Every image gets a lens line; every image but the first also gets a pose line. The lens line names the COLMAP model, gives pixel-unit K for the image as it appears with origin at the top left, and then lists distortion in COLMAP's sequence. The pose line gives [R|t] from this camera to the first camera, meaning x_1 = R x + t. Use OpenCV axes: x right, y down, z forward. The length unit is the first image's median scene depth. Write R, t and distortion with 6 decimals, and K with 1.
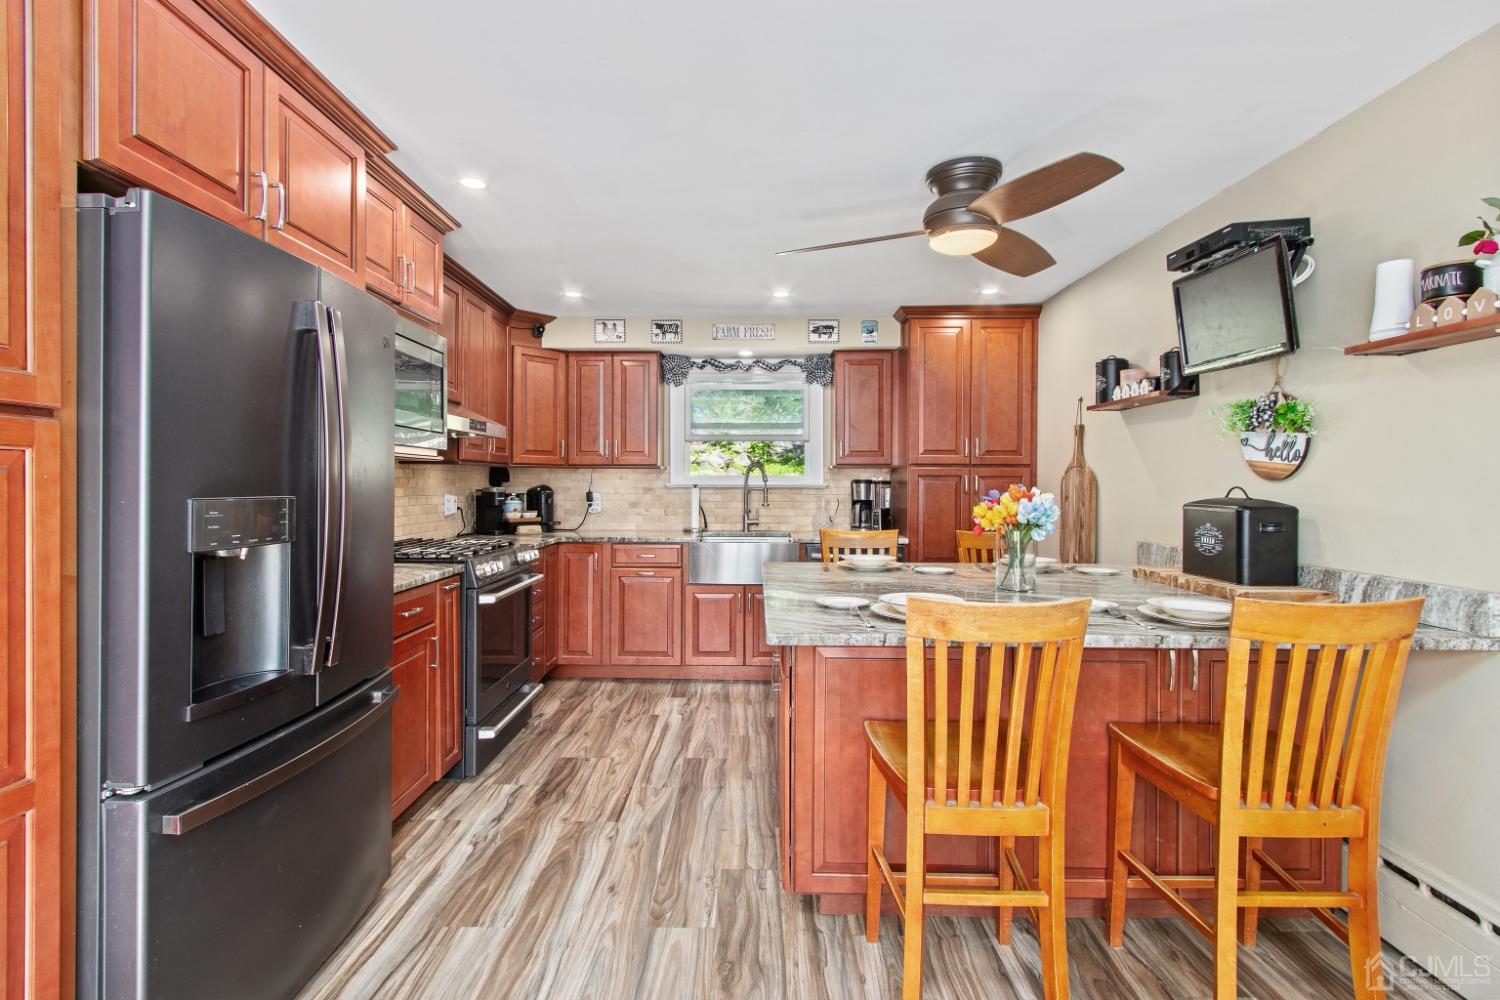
lens RADIAL K [[703.9, 0, 745.6], [0, 703.9, 490.0], [0, 0, 1]] dist [0.012692, 0.000044]
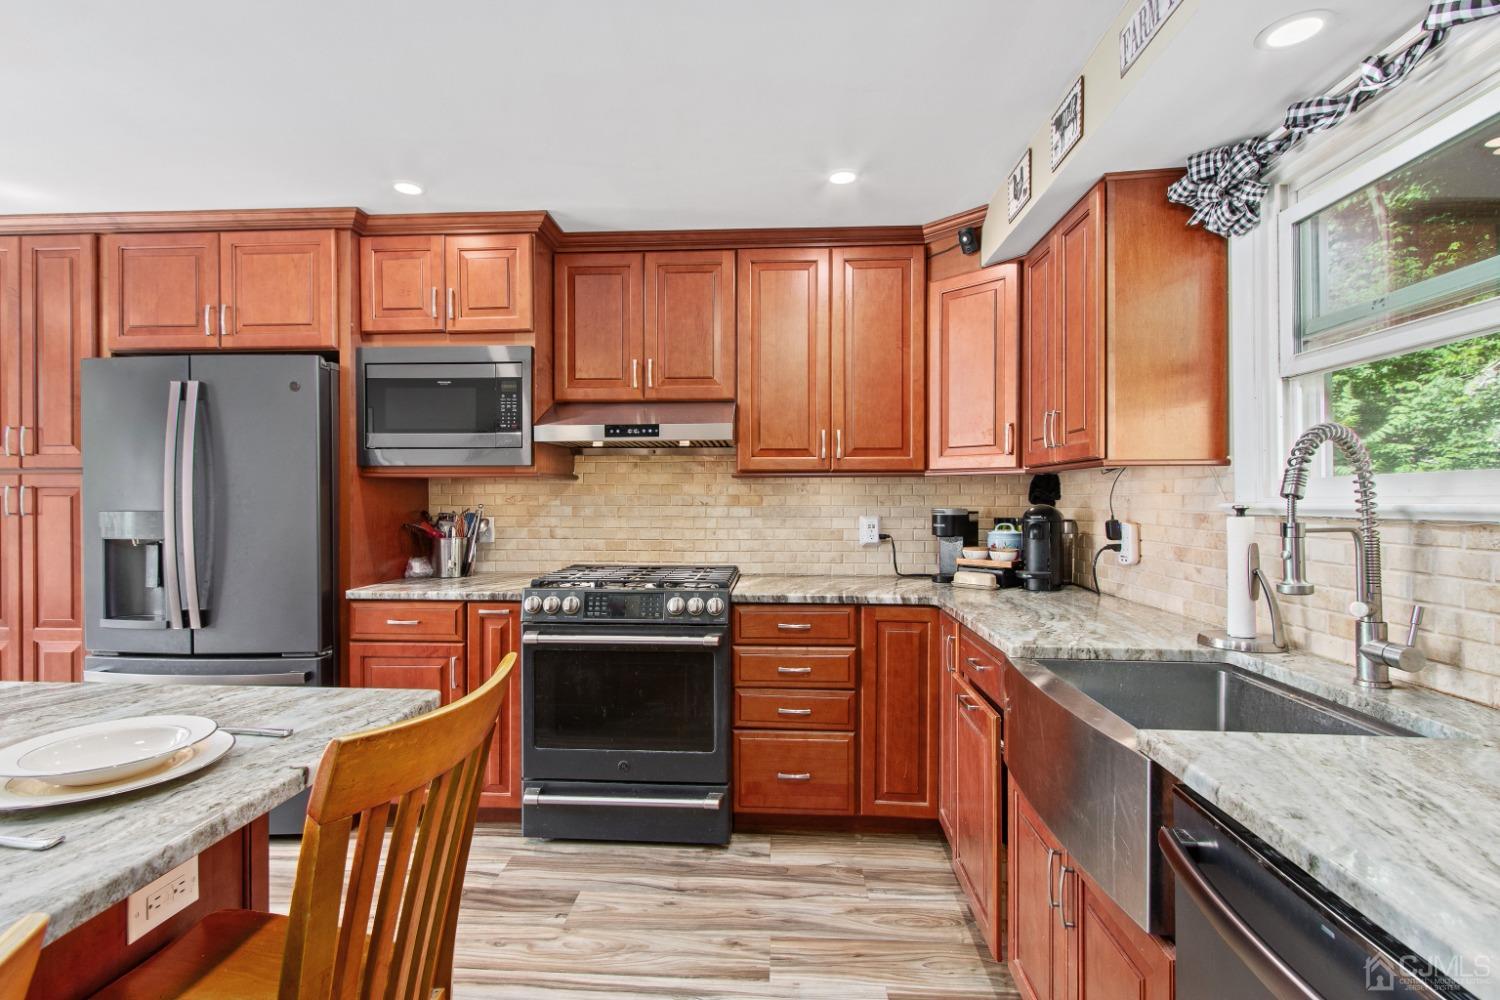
lens RADIAL K [[703.9, 0, 736.4], [0, 703.9, 499.9], [0, 0, 1]] dist [0.012692, 0.000044]
pose [[-0.059770, -0.002431, -0.998209, 0.305614], [-0.009724, 0.999951, -0.001853, -0.008346], [0.998165, 0.009596, -0.059791, 0.843335]]
